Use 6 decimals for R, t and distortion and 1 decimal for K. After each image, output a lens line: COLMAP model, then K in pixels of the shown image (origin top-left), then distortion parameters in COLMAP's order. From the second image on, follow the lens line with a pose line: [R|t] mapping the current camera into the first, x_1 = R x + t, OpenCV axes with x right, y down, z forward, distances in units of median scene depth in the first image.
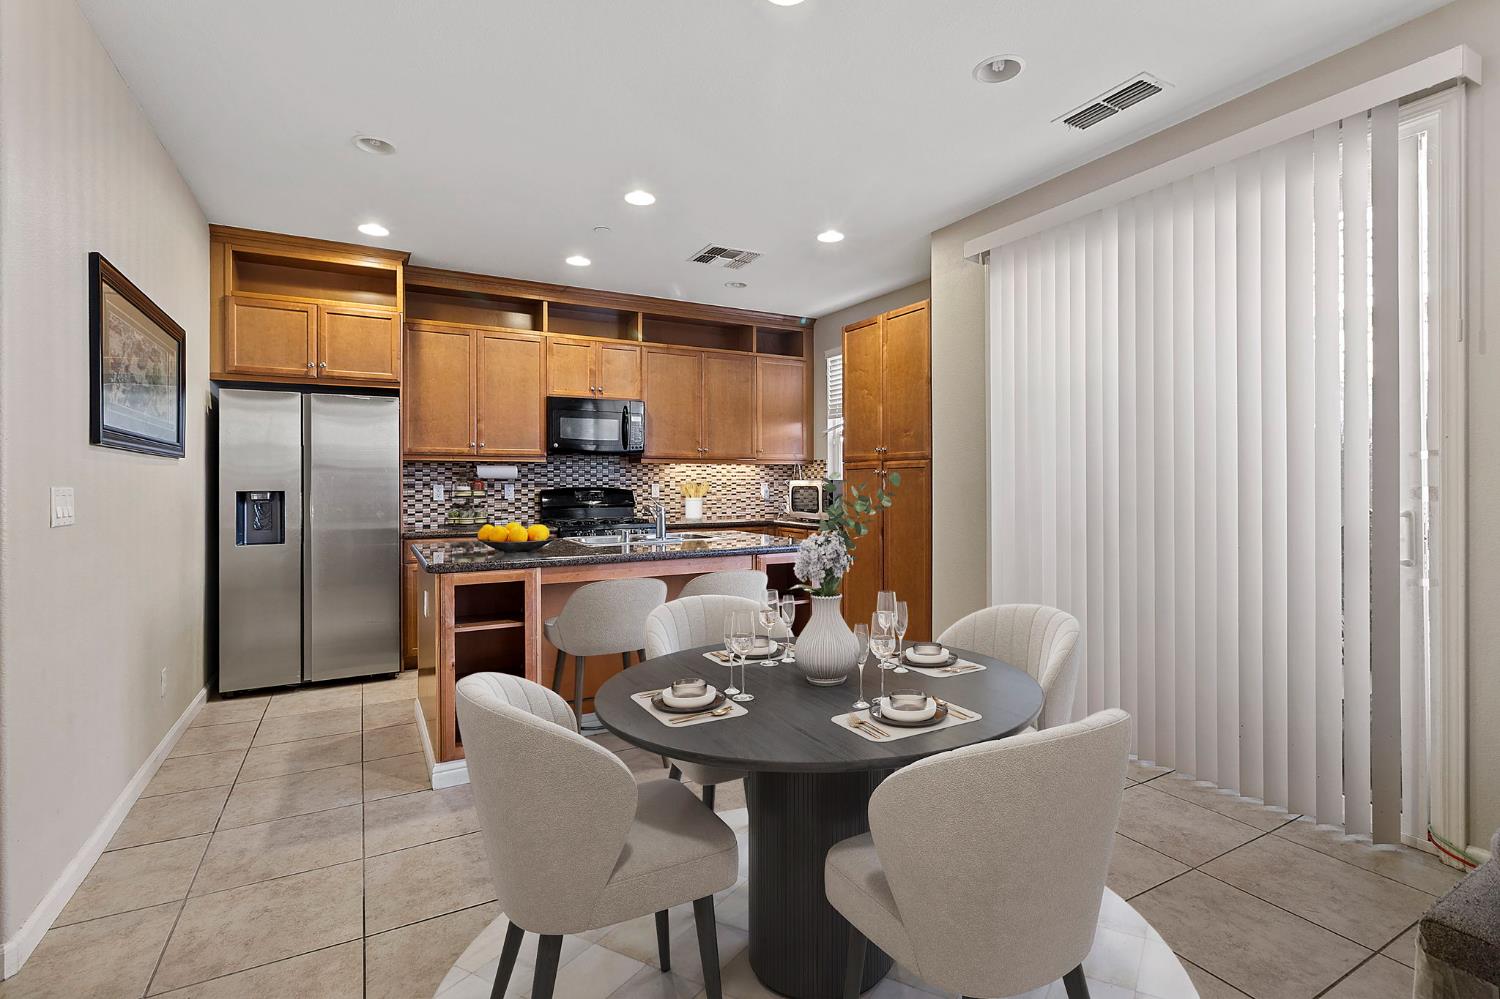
lens RADIAL K [[703.5, 0, 759.0], [0, 703.5, 492.0], [0, 0, 1]] dist [0.001506, -0.000409]
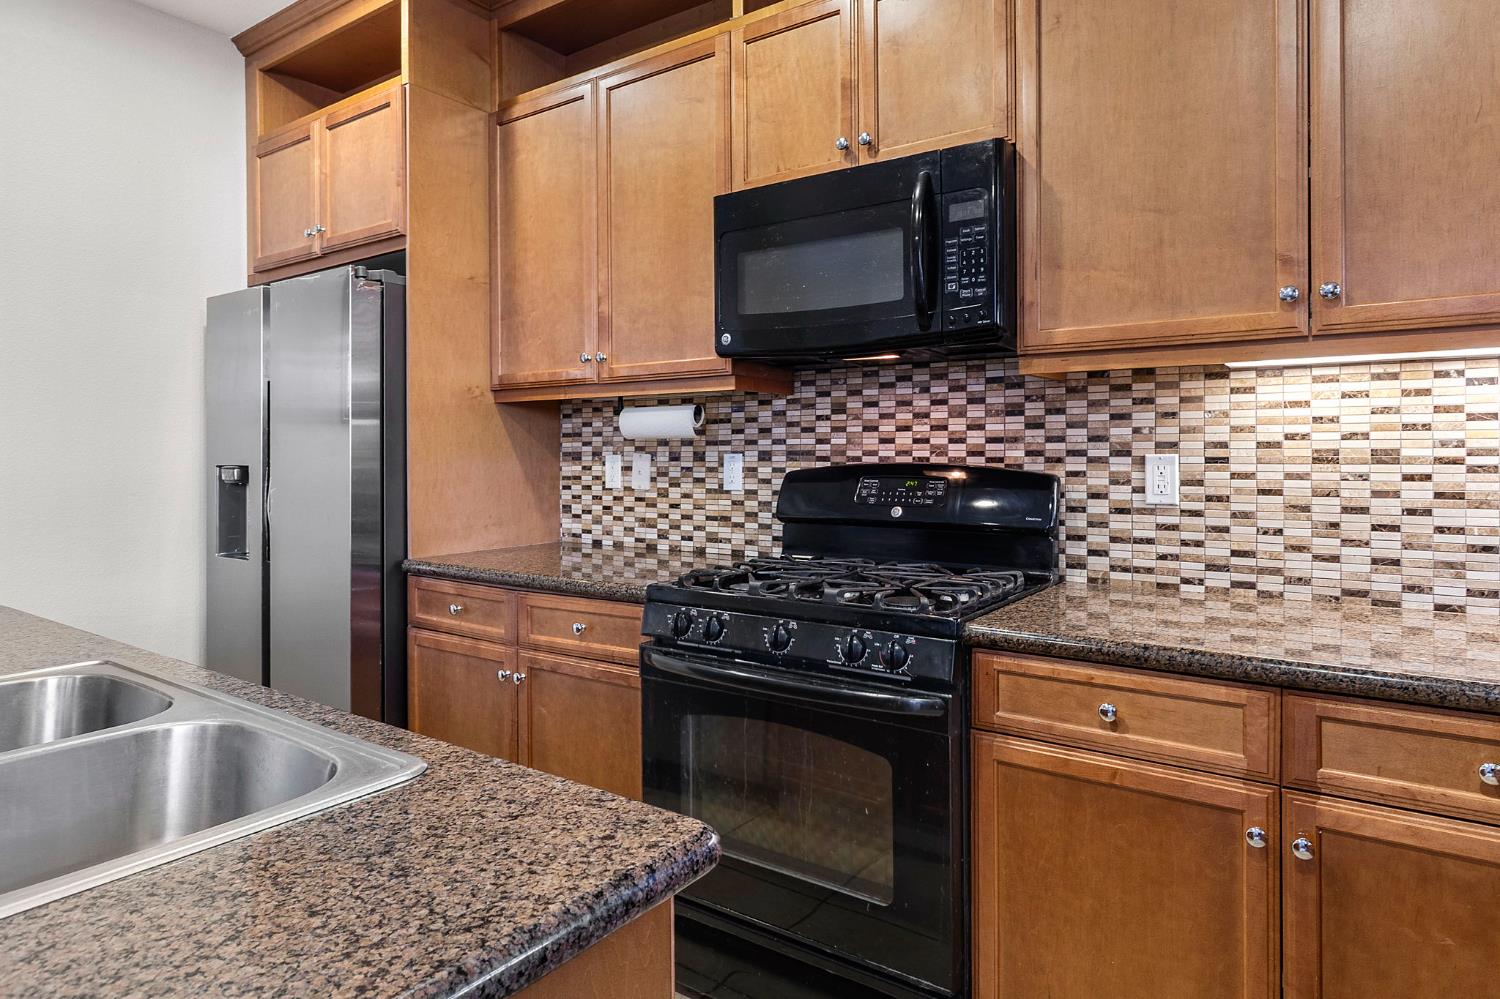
lens RADIAL K [[886.7, 0, 756.7], [0, 886.7, 451.1], [0, 0, 1]] dist [0.000218, 0.002381]
pose [[0.426656, 0.001732, -0.904413, 0.097776], [-0.010219, 0.999944, -0.002906, -0.010894], [0.904356, 0.010482, 0.426649, 0.801974]]
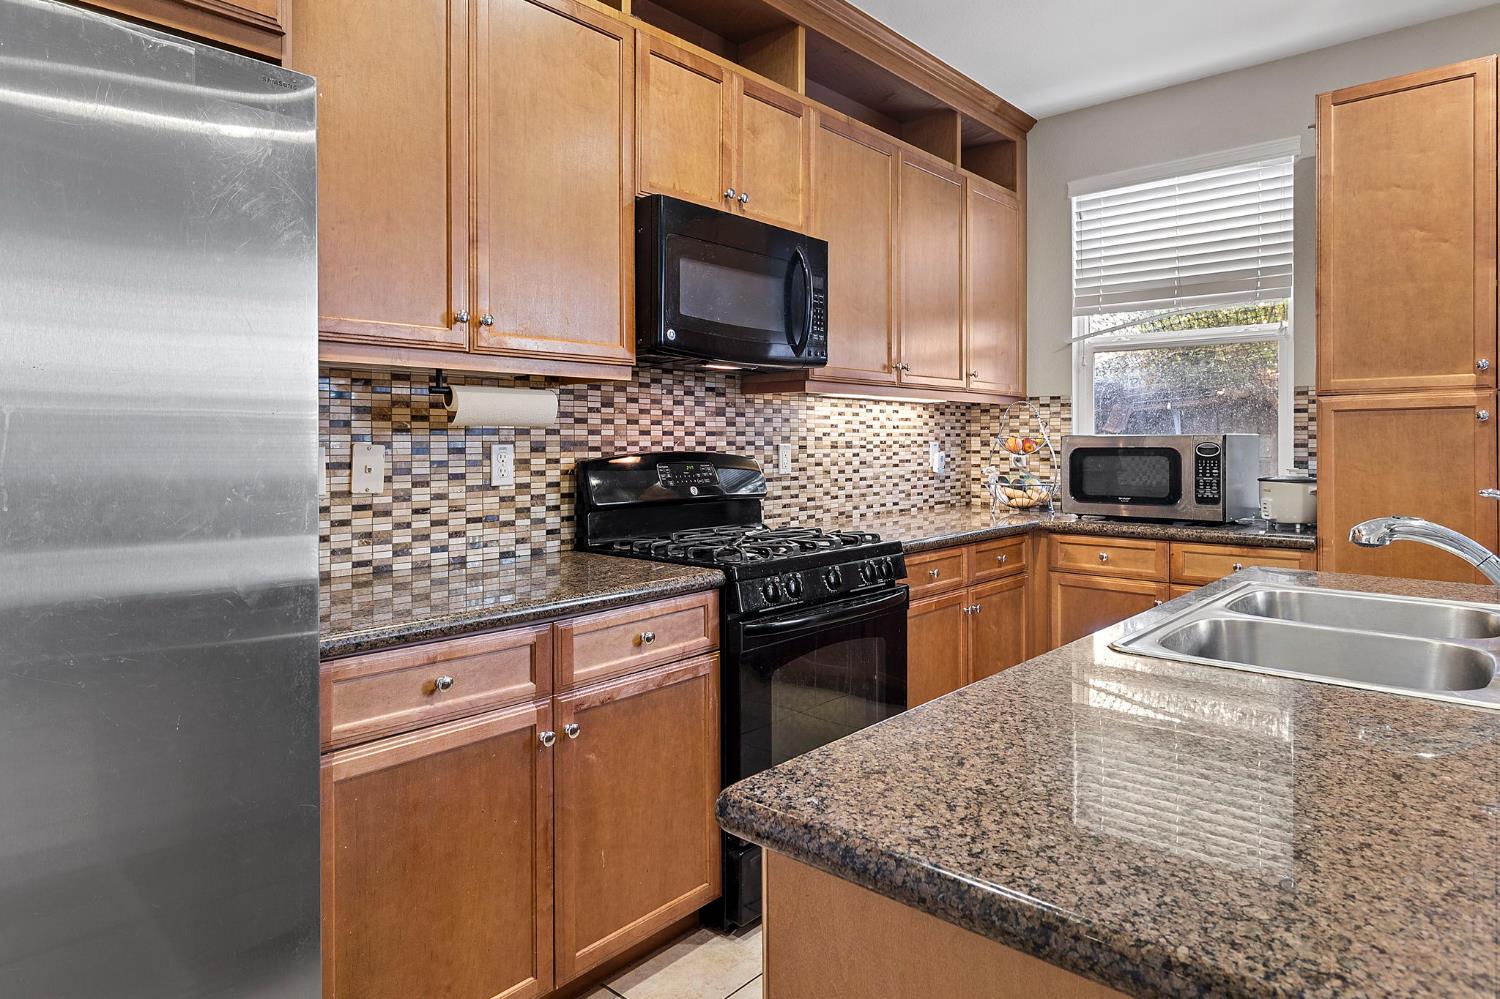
lens RADIAL K [[886.7, 0, 765.7], [0, 886.7, 457.9], [0, 0, 1]] dist [0.000218, 0.002381]
pose [[0.943495, -0.006476, 0.331322, -0.377733], [0.006150, 0.999979, 0.002032, -0.004113], [-0.331328, 0.000120, 0.943515, 0.541817]]
